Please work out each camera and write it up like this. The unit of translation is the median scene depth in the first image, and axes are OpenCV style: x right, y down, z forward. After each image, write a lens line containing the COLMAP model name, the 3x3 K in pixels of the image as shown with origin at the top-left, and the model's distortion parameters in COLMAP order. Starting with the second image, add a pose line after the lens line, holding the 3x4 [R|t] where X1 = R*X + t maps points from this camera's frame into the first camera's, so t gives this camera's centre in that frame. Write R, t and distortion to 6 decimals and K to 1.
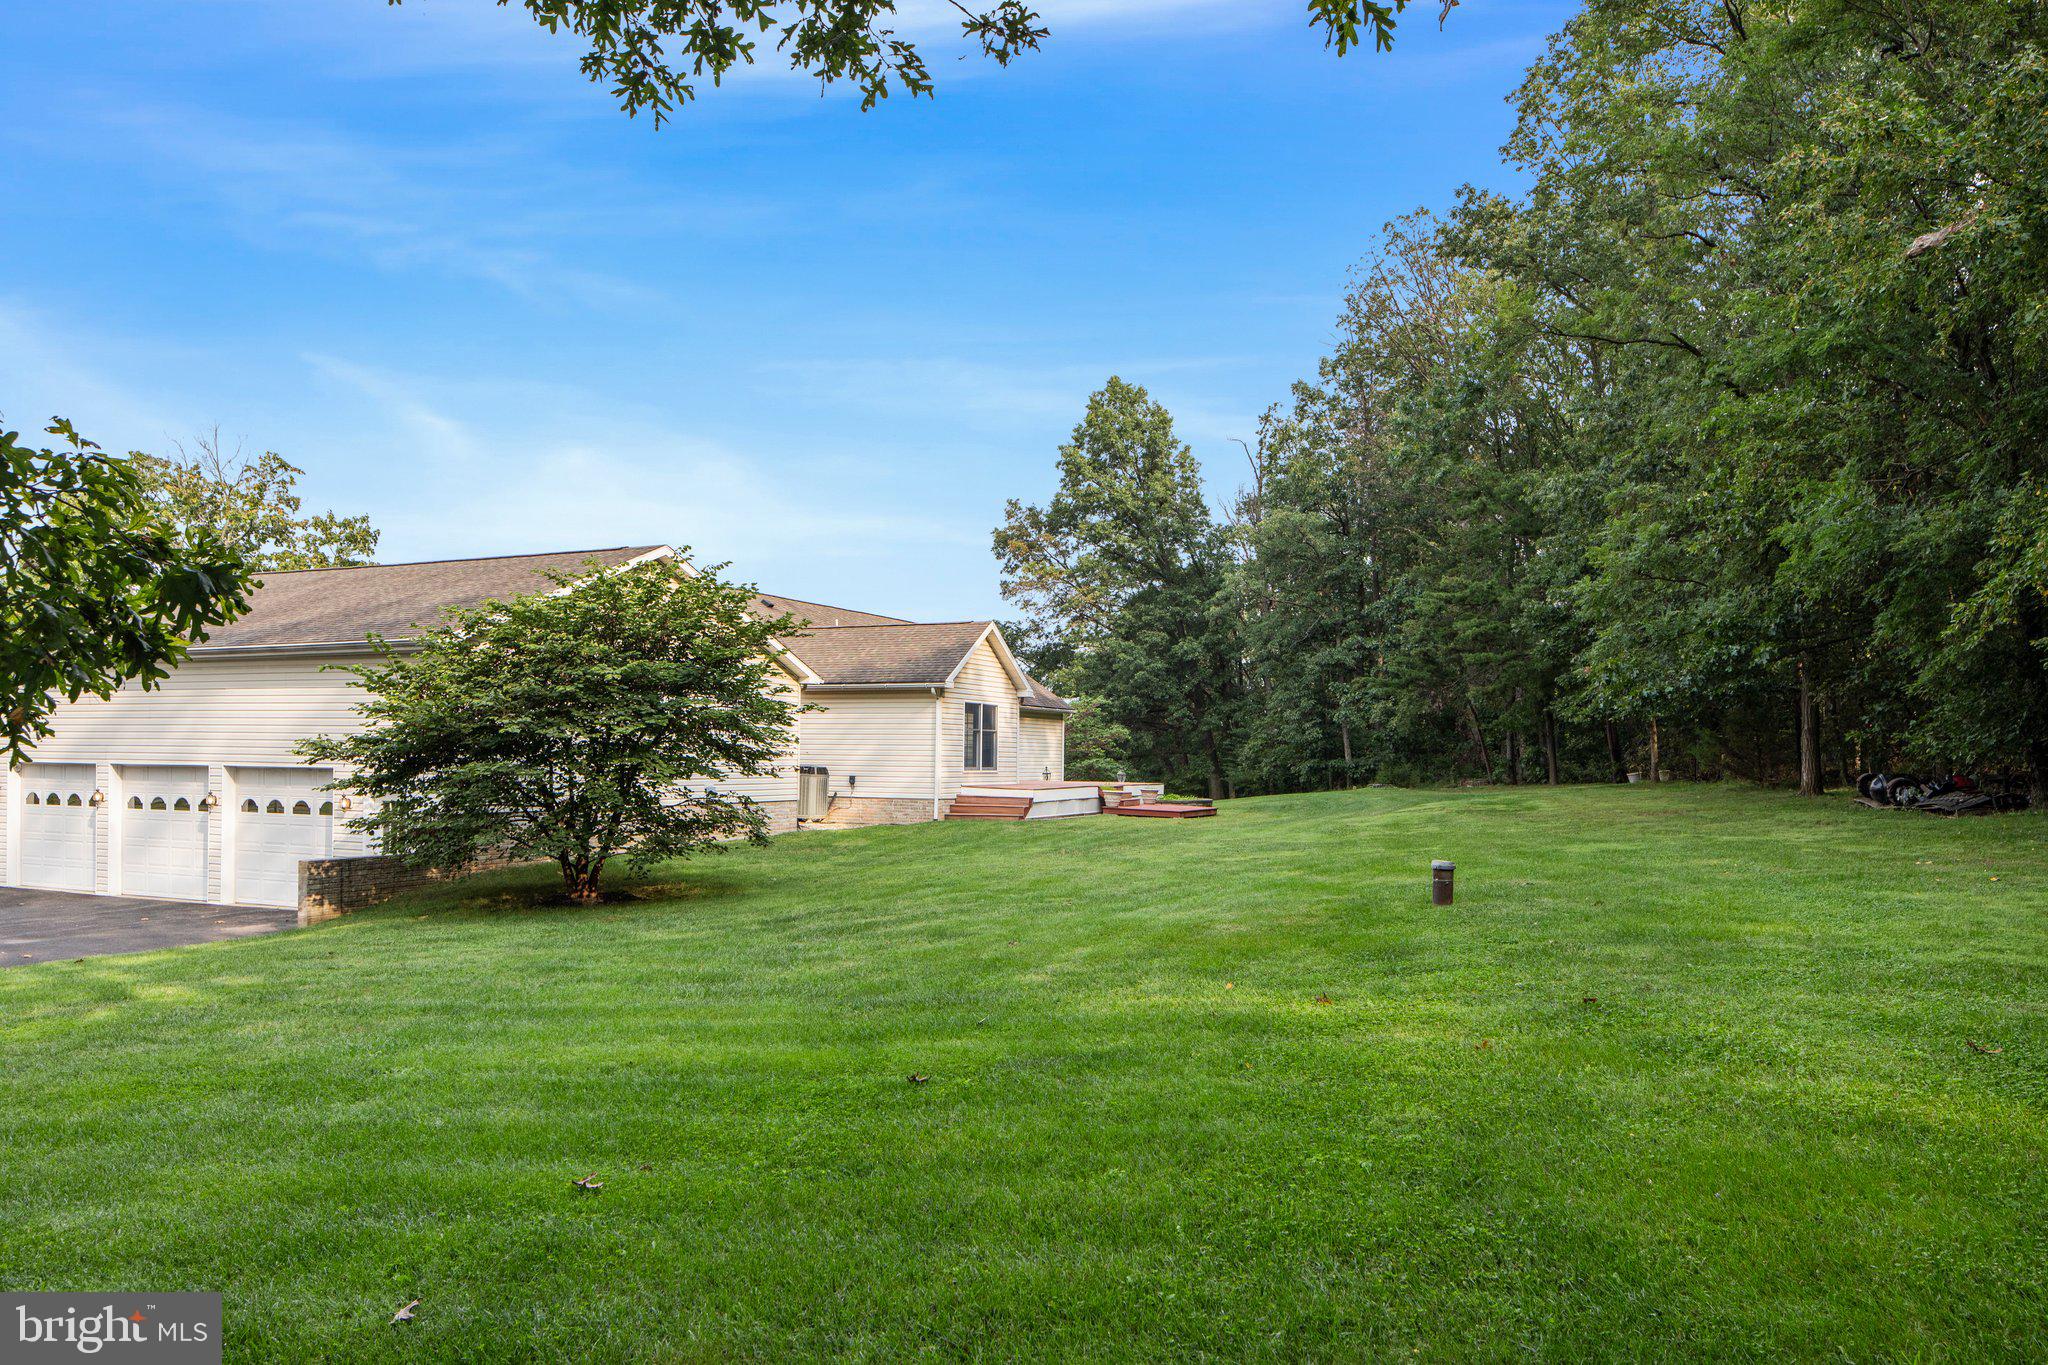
lens RADIAL K [[1389.4, 0, 1034.9], [0, 1389.4, 696.5], [0, 0, 1]] dist [-0.010798, 0.003002]
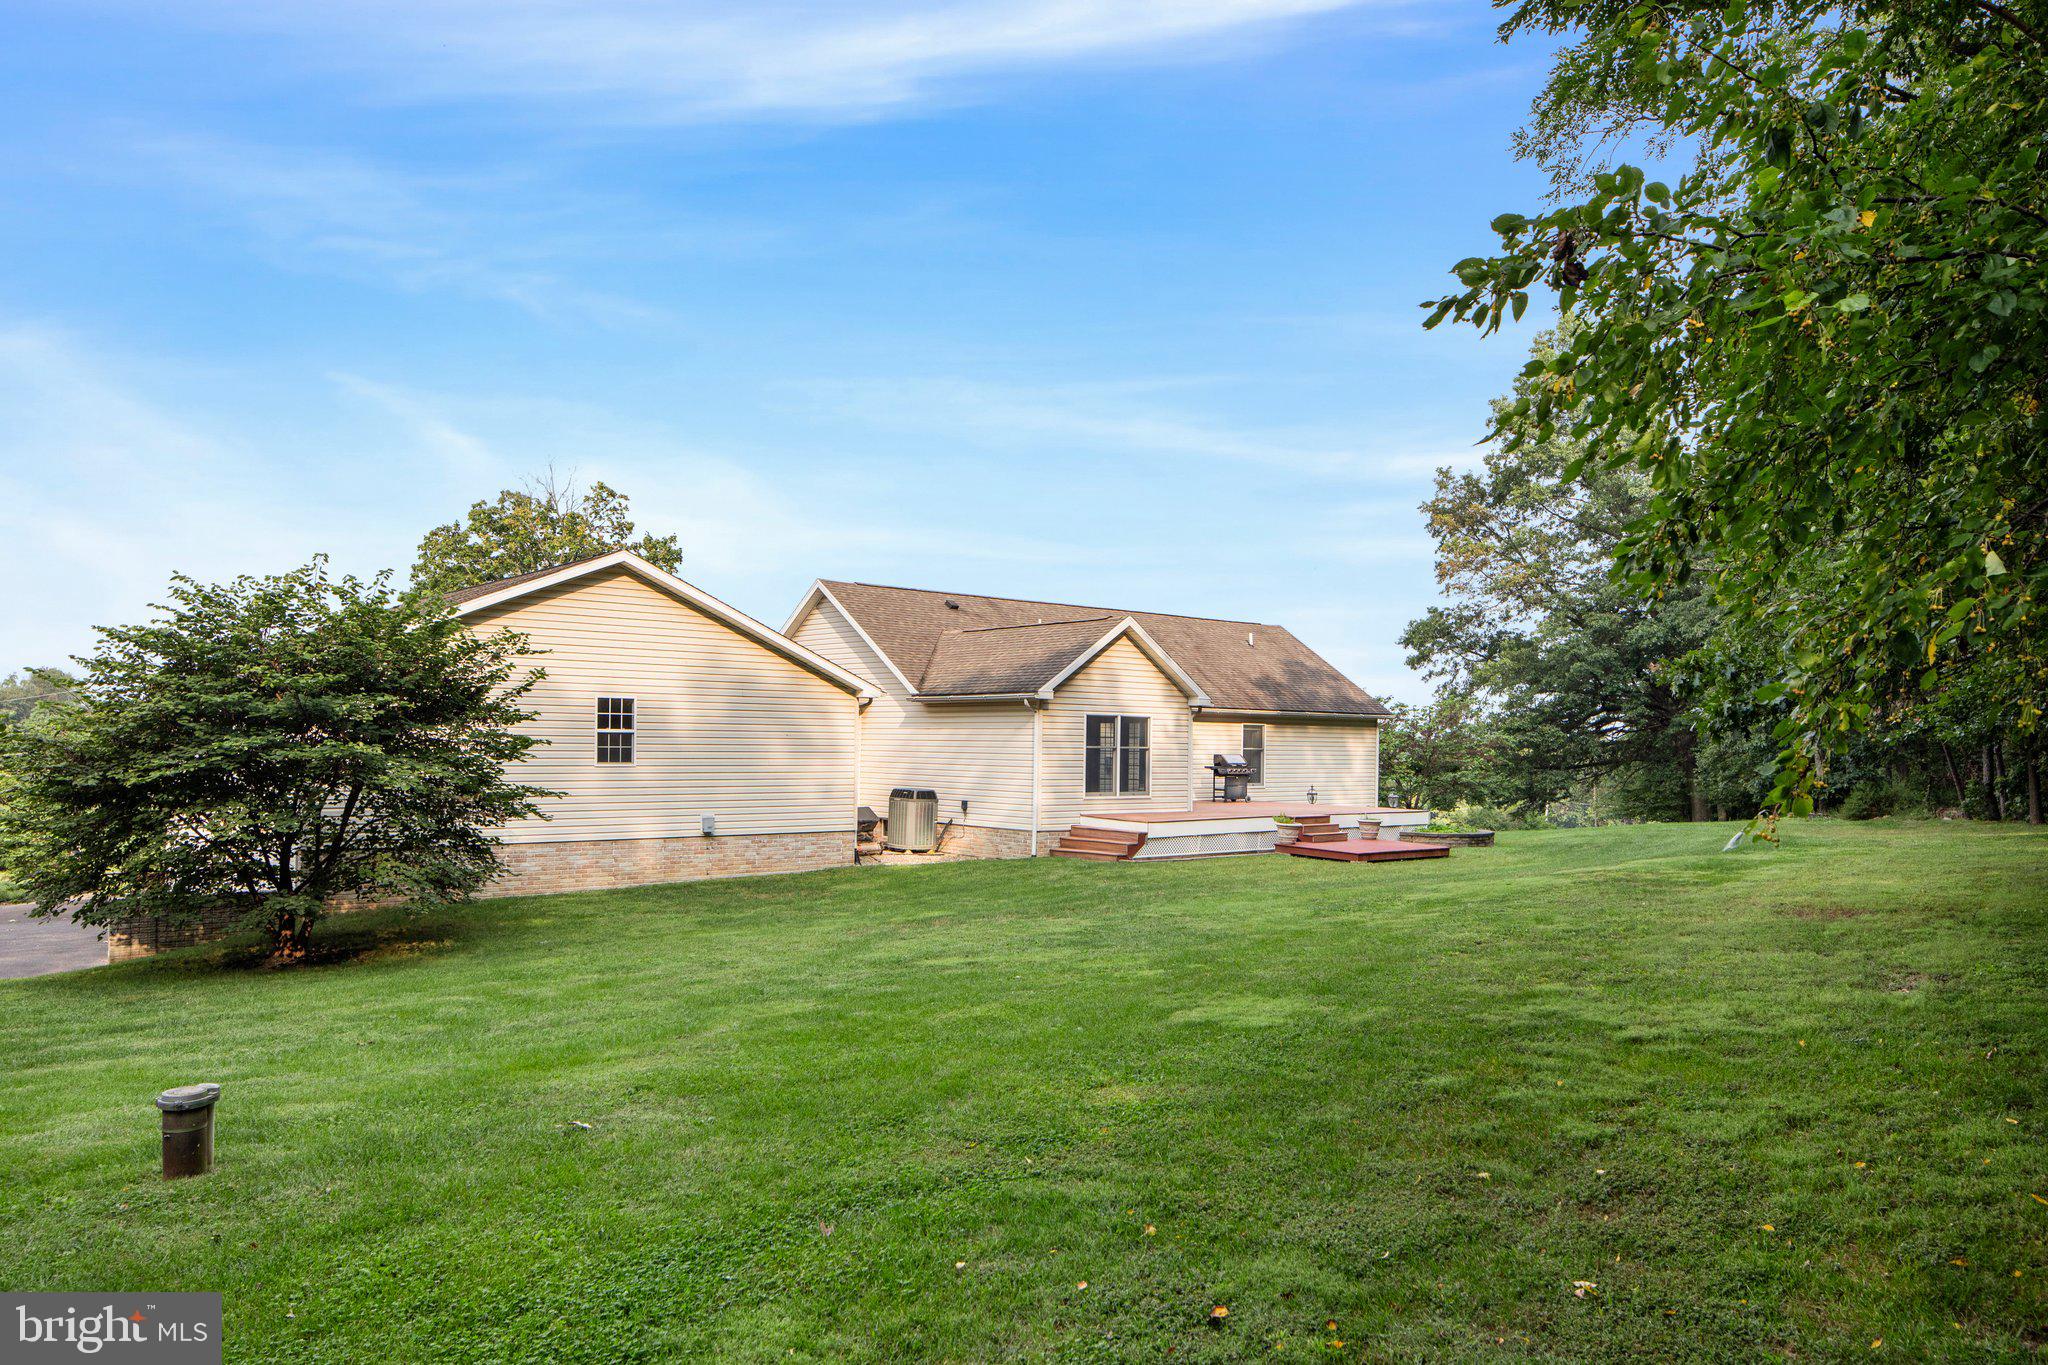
lens RADIAL K [[1389.4, 0, 1020.6], [0, 1389.4, 692.8], [0, 0, 1]] dist [-0.010798, 0.003002]
pose [[0.901385, -0.015189, -0.432751, 0.692546], [0.016141, 0.999869, -0.001474, -0.021635], [0.432717, -0.005656, 0.901512, 0.576785]]
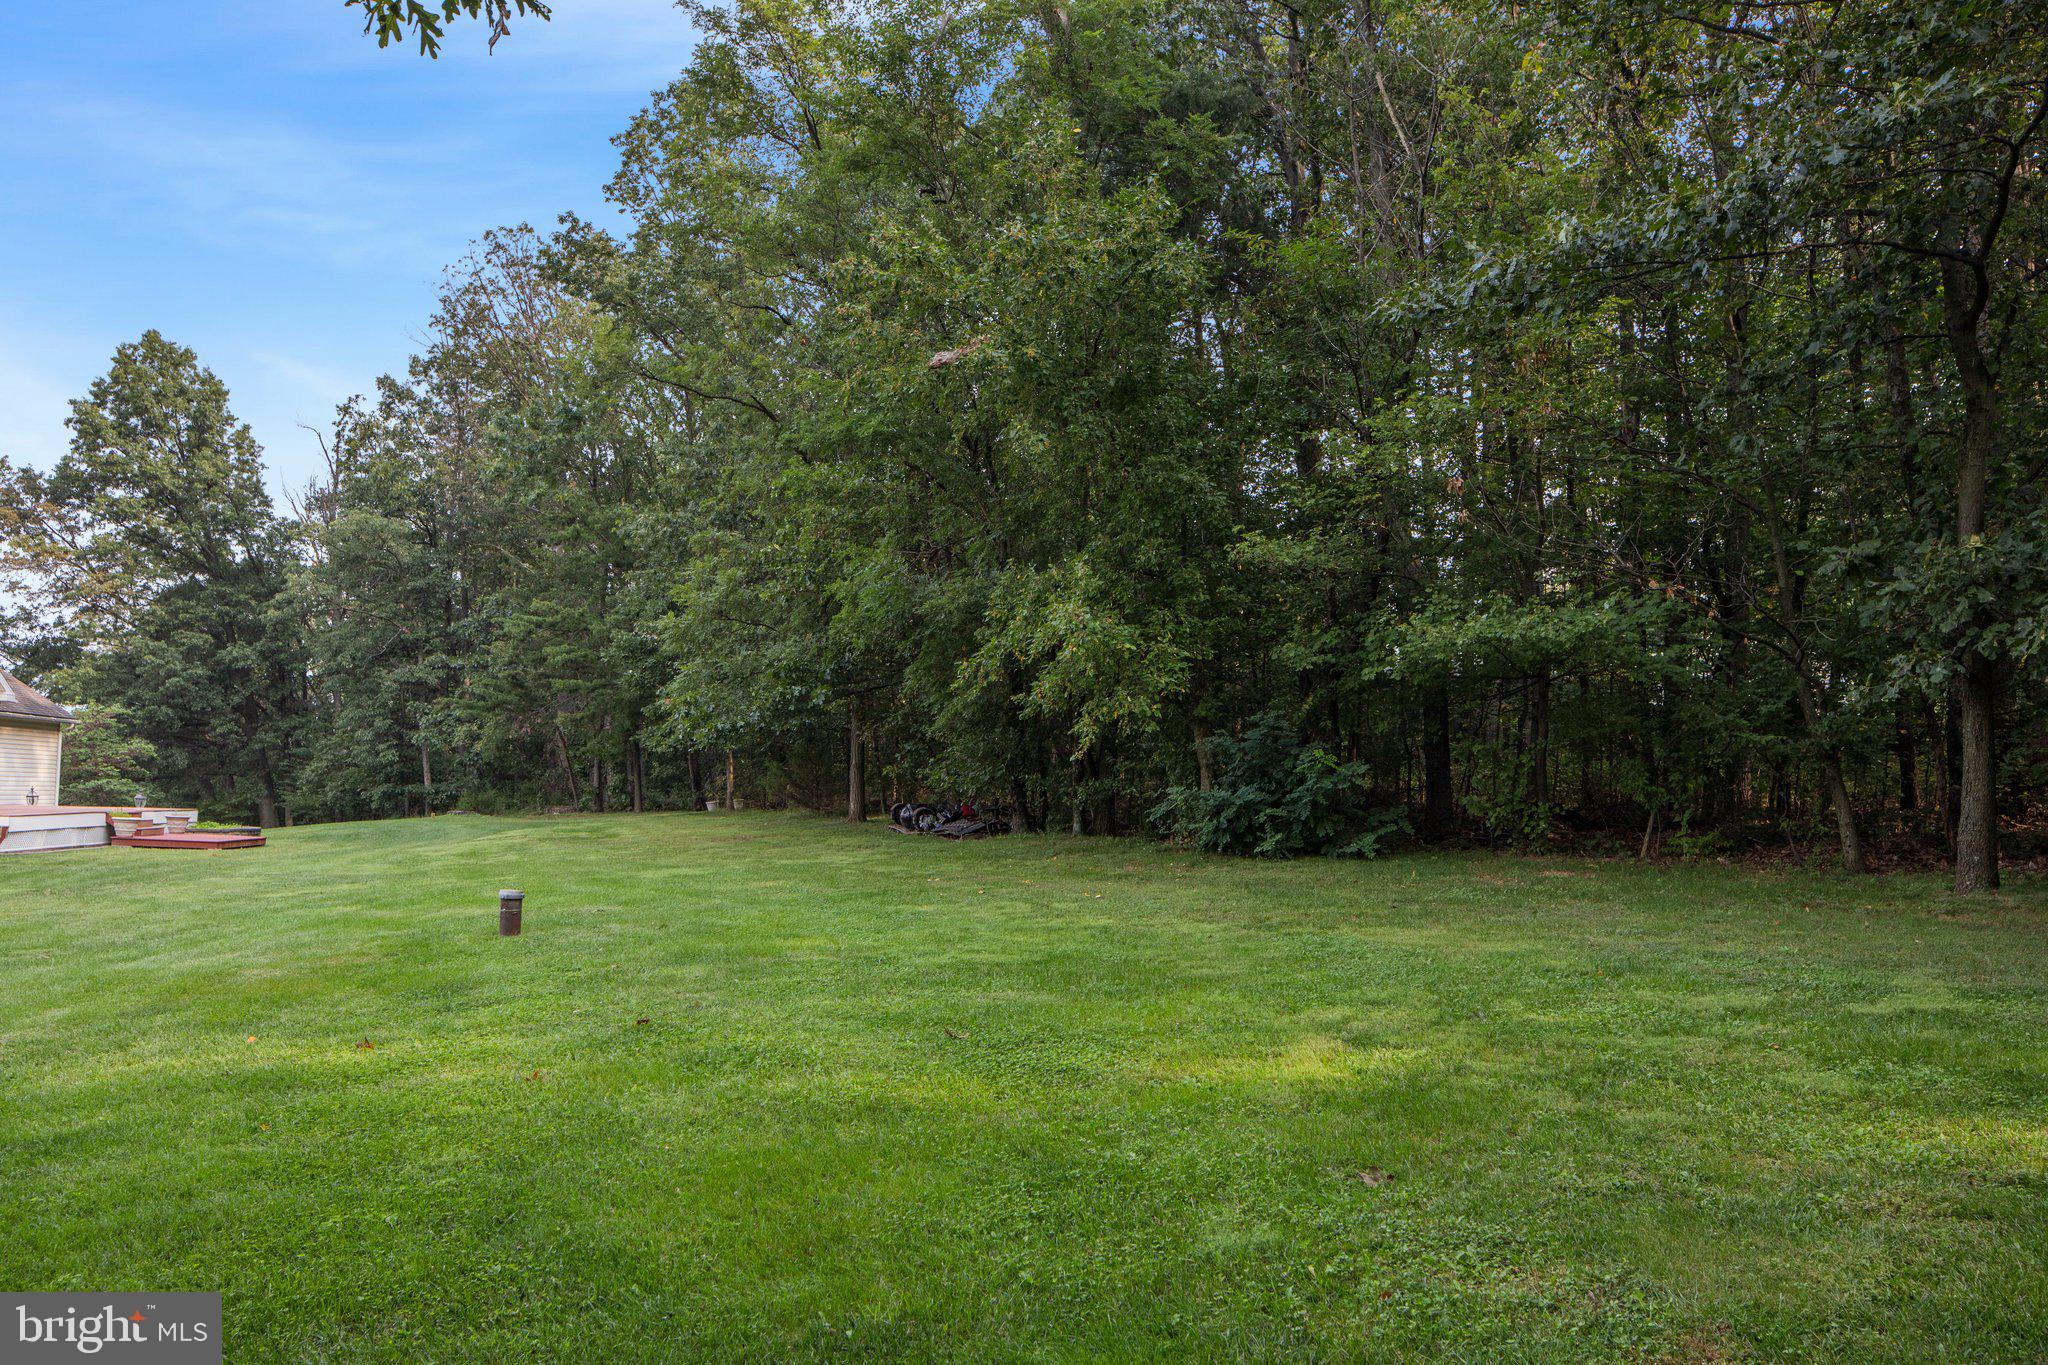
lens RADIAL K [[1389.4, 0, 1040.6], [0, 1389.4, 689.7], [0, 0, 1]] dist [-0.010798, 0.003002]
pose [[0.804995, 0.054398, 0.590782, 0.008251], [-0.039991, 0.998498, -0.037448, -0.000521], [-0.591932, 0.006520, 0.805961, -0.005860]]
